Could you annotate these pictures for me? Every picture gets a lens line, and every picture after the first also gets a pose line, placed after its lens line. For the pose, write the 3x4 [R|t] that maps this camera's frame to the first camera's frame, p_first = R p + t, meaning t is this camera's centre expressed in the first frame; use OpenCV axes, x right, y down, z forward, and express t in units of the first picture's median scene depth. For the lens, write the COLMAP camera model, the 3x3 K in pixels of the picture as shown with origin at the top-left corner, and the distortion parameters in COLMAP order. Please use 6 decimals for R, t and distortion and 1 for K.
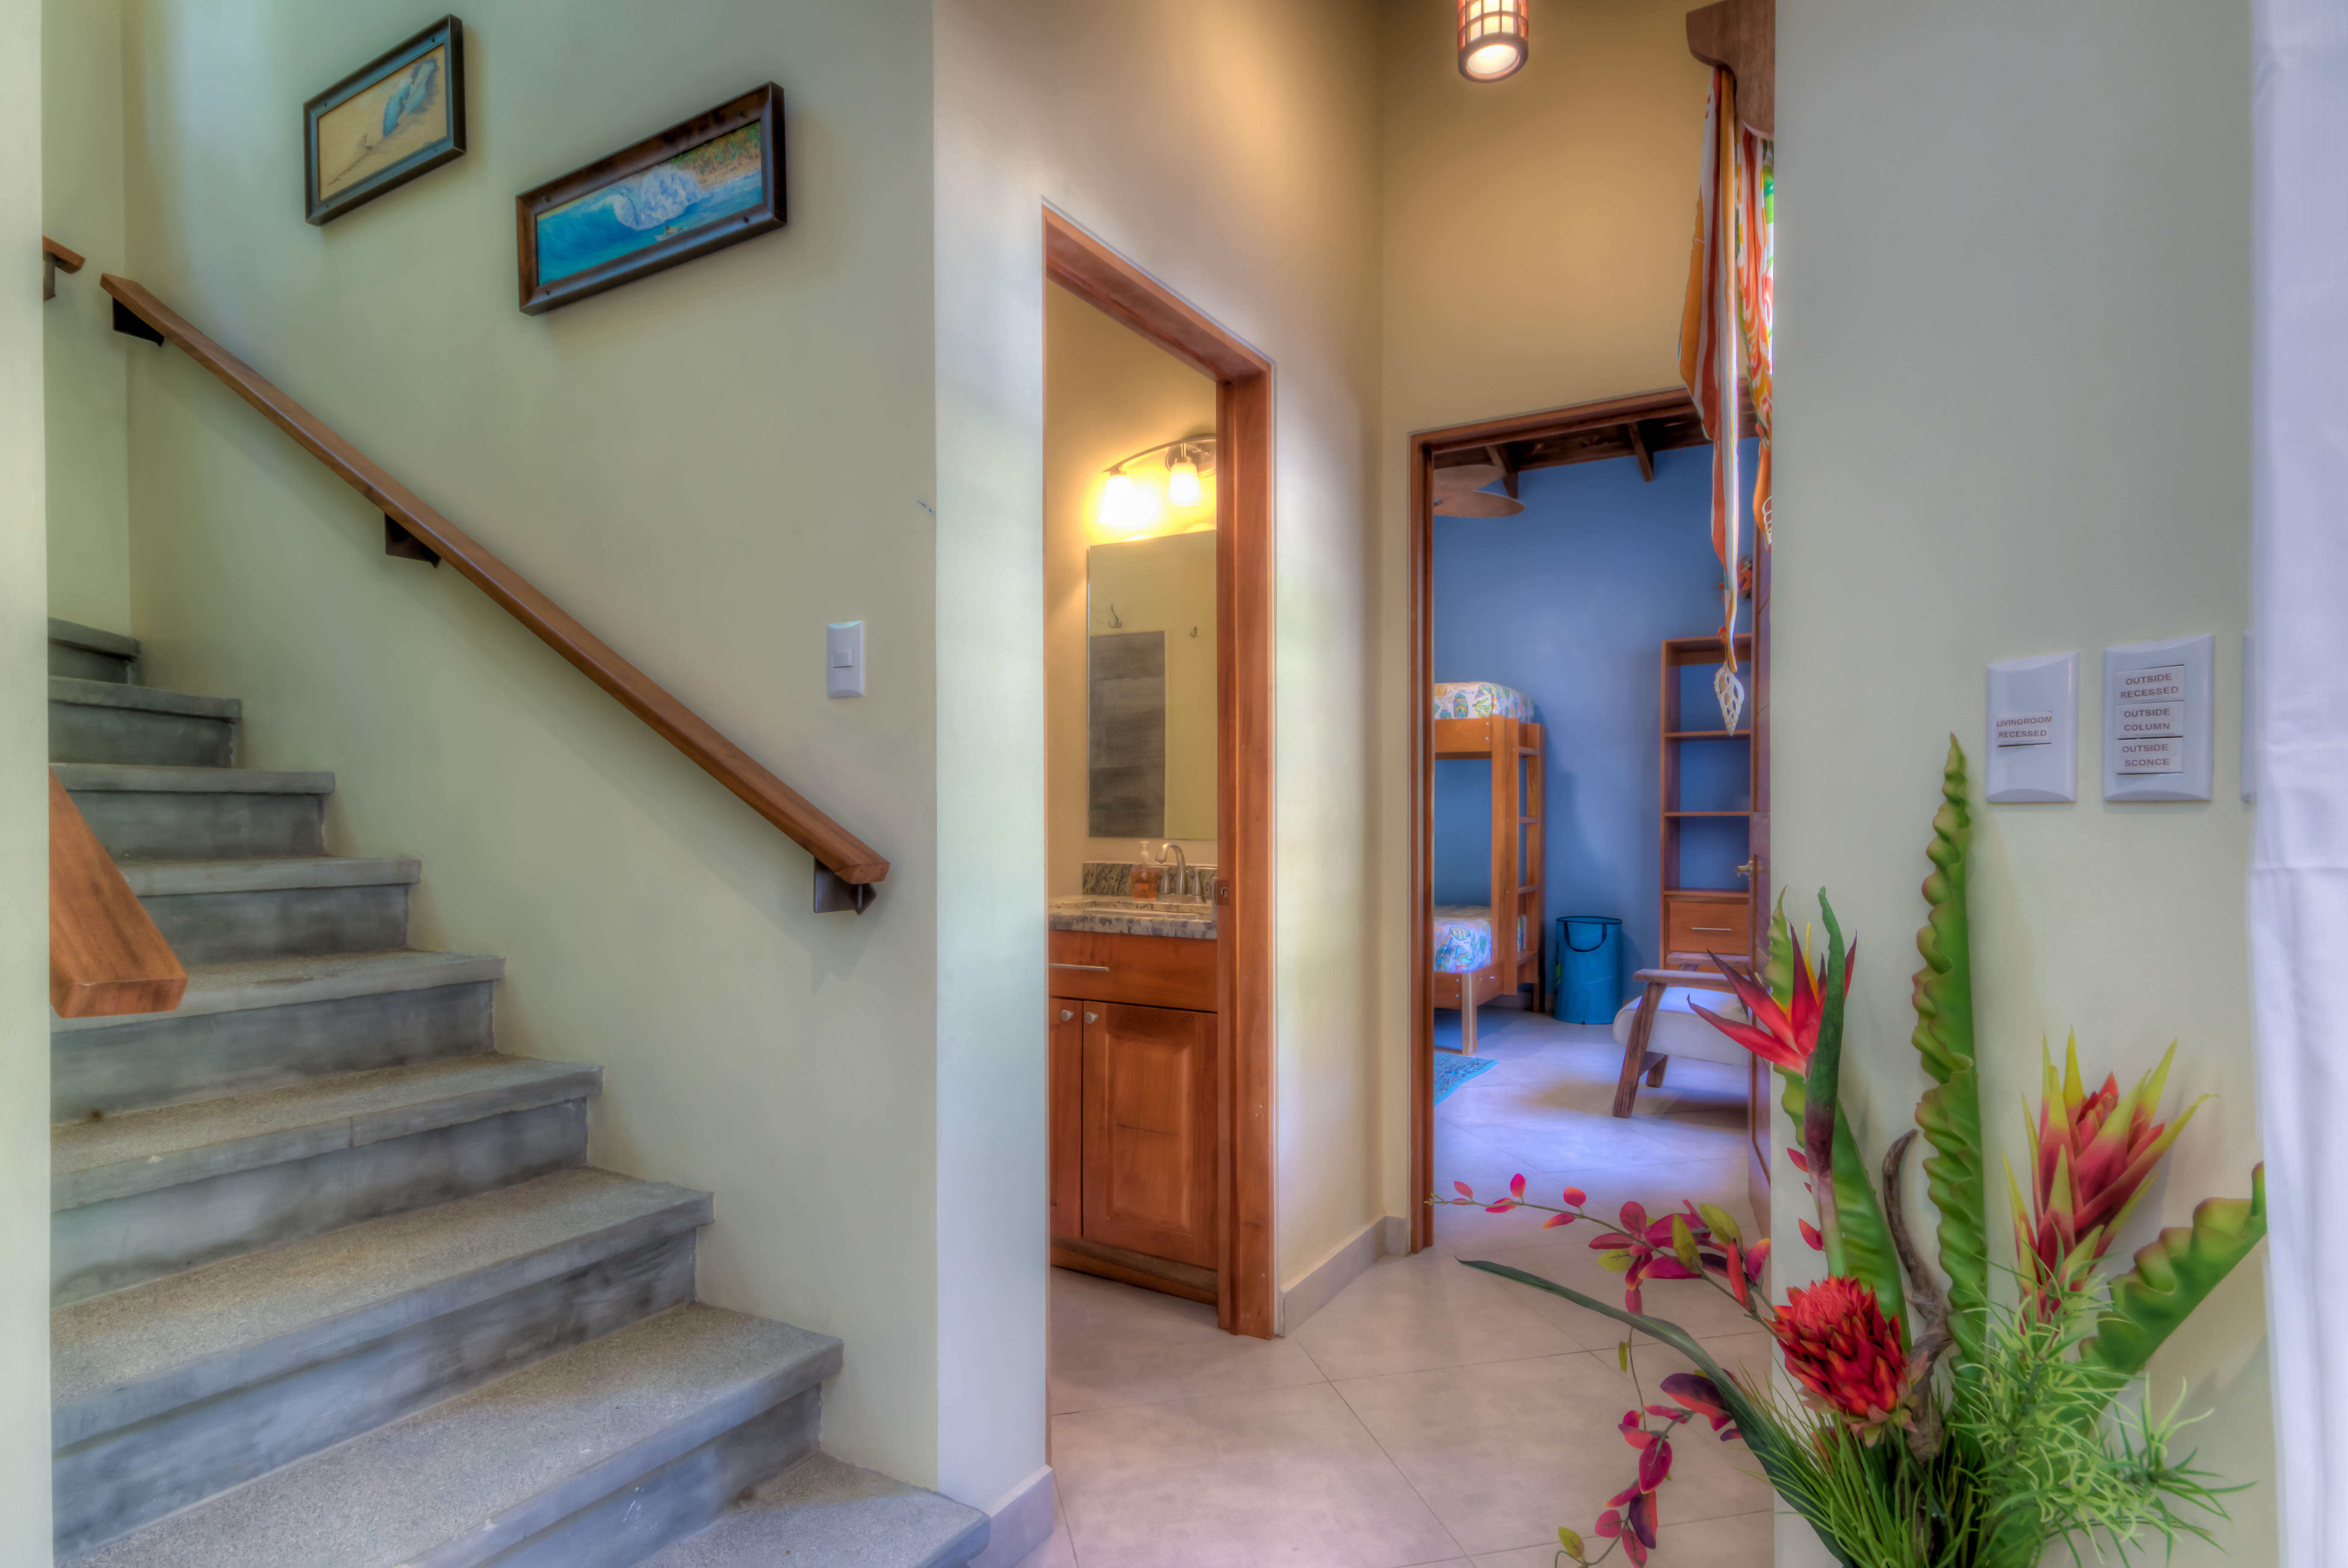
lens RADIAL K [[1212.2, 0, 1167.9], [0, 1212.2, 818.6], [0, 0, 1]] dist [0.017954, 0.004612]
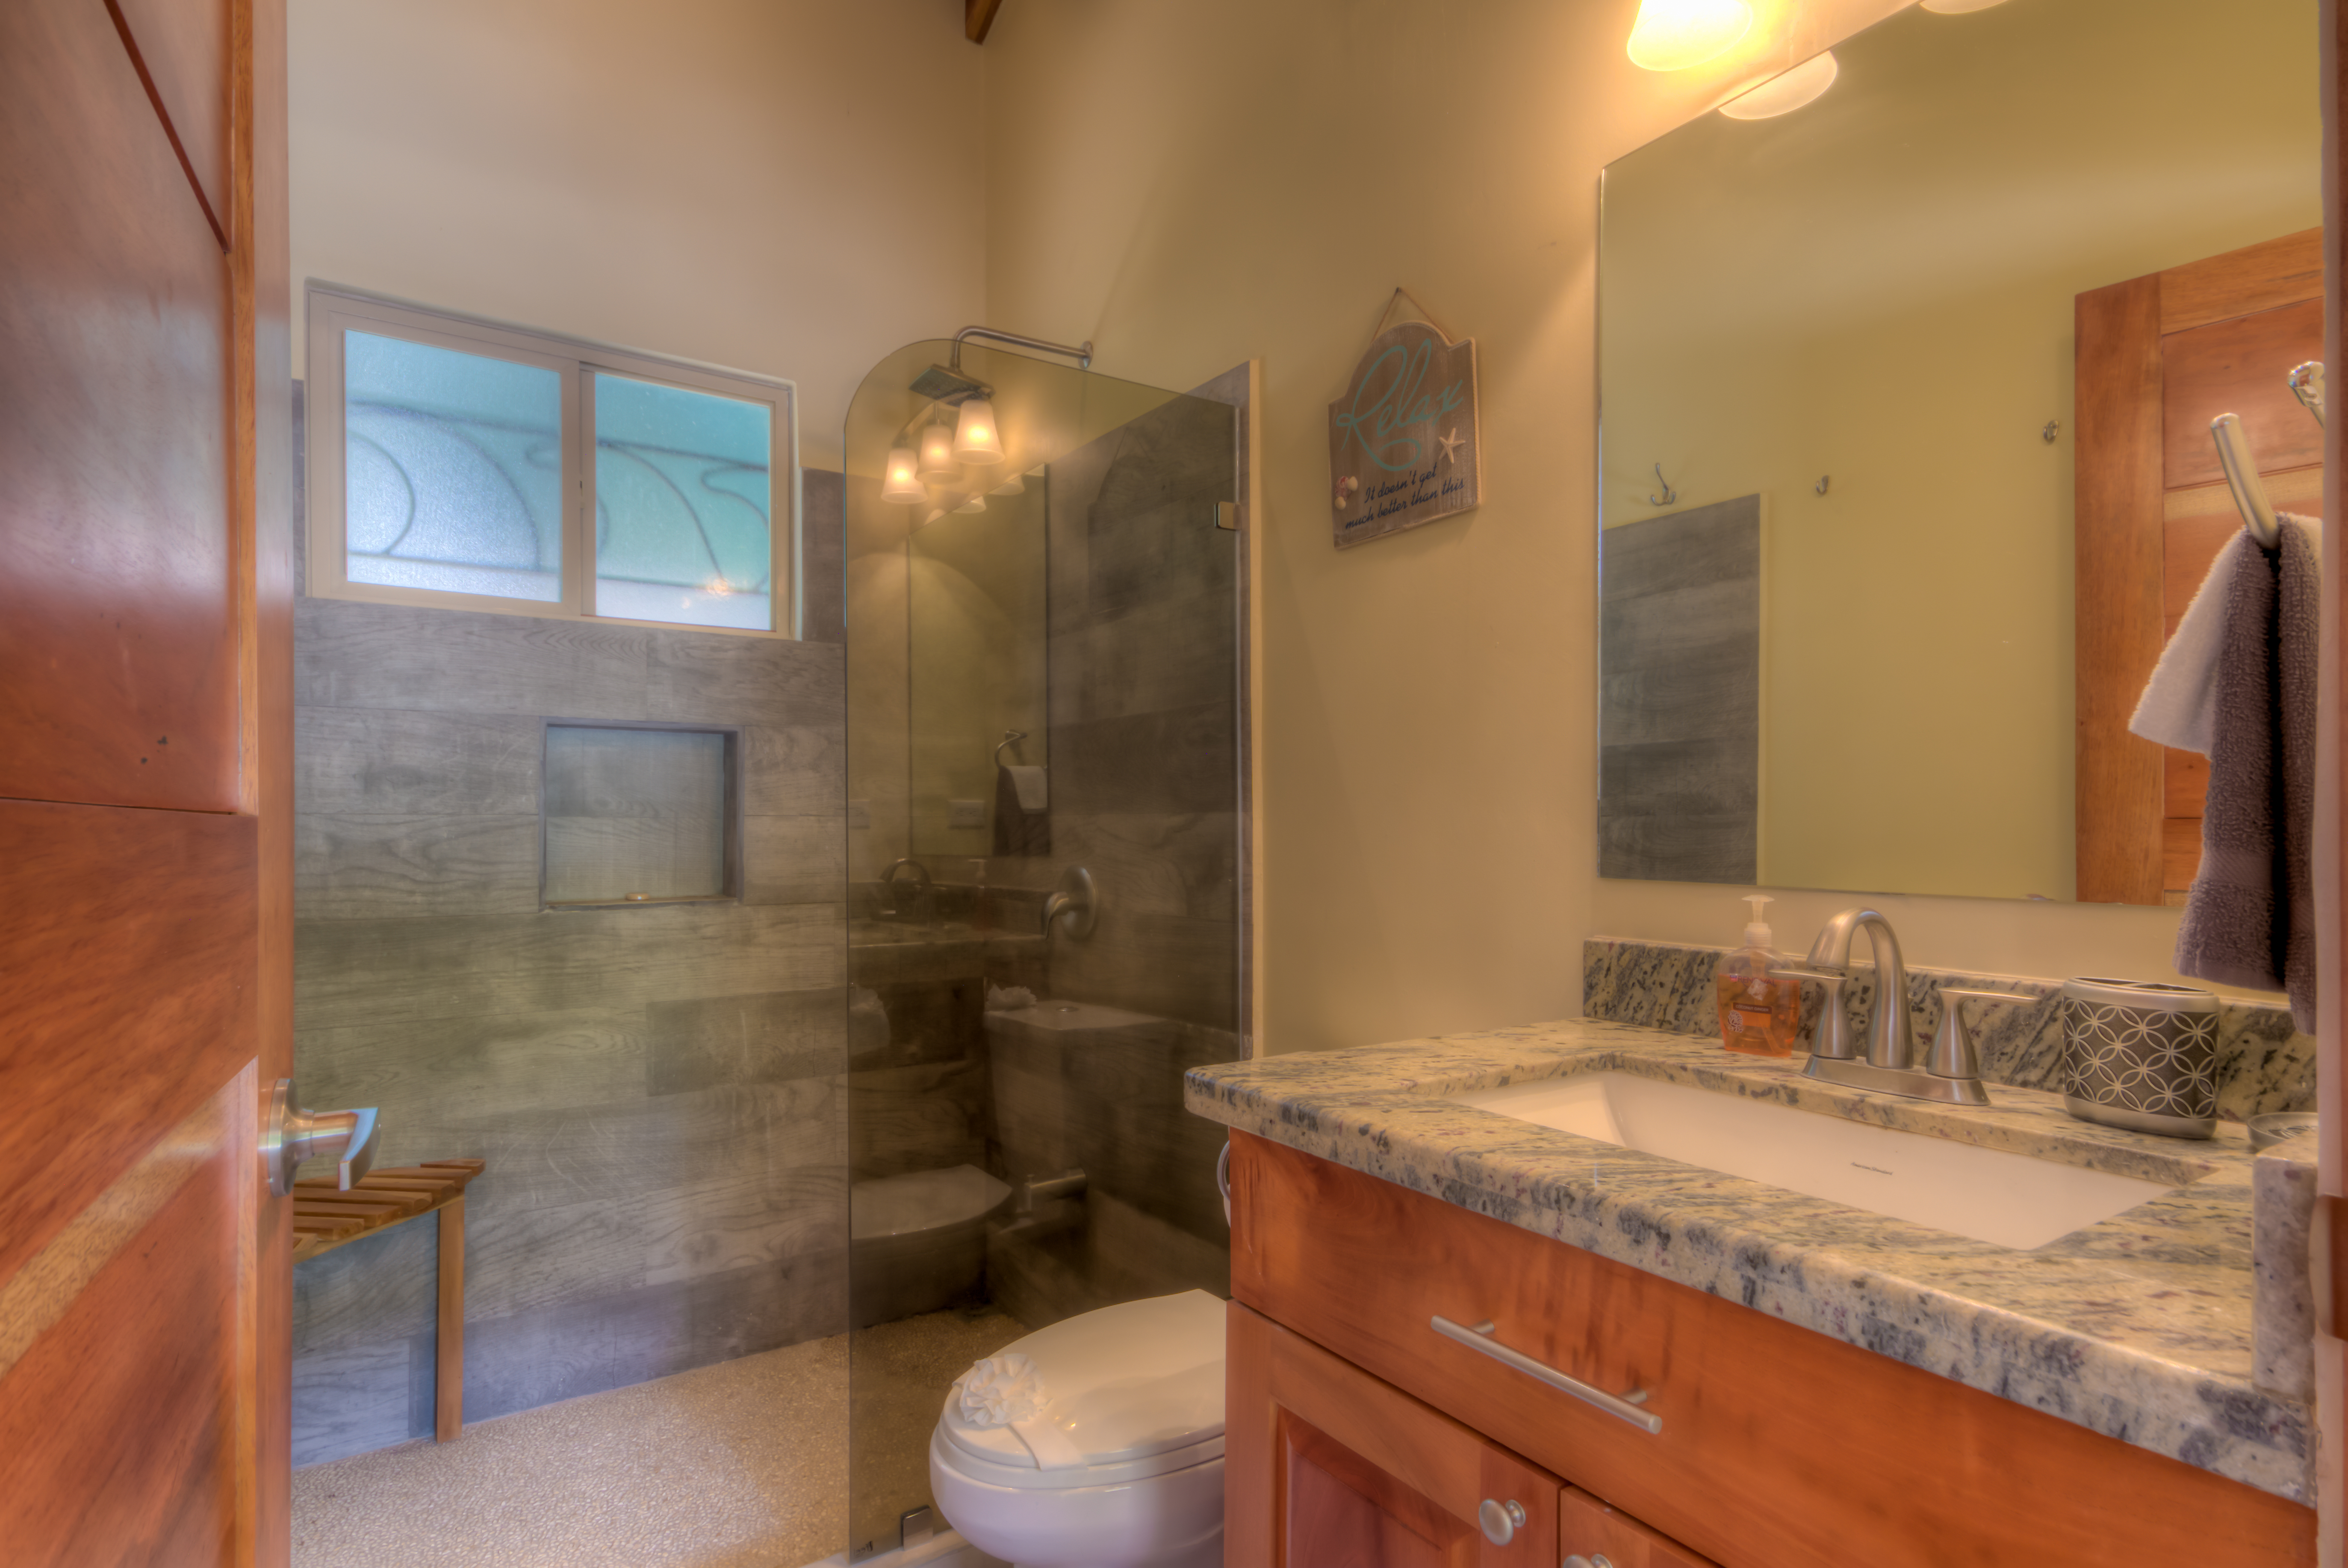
lens RADIAL K [[1212.2, 0, 1167.9], [0, 1212.2, 818.6], [0, 0, 1]] dist [0.017954, 0.004612]
pose [[0.912087, 0.005869, -0.409955, -0.023727], [-0.008515, 0.999953, -0.004628, -0.001409], [0.409909, 0.007712, 0.912094, 0.444341]]
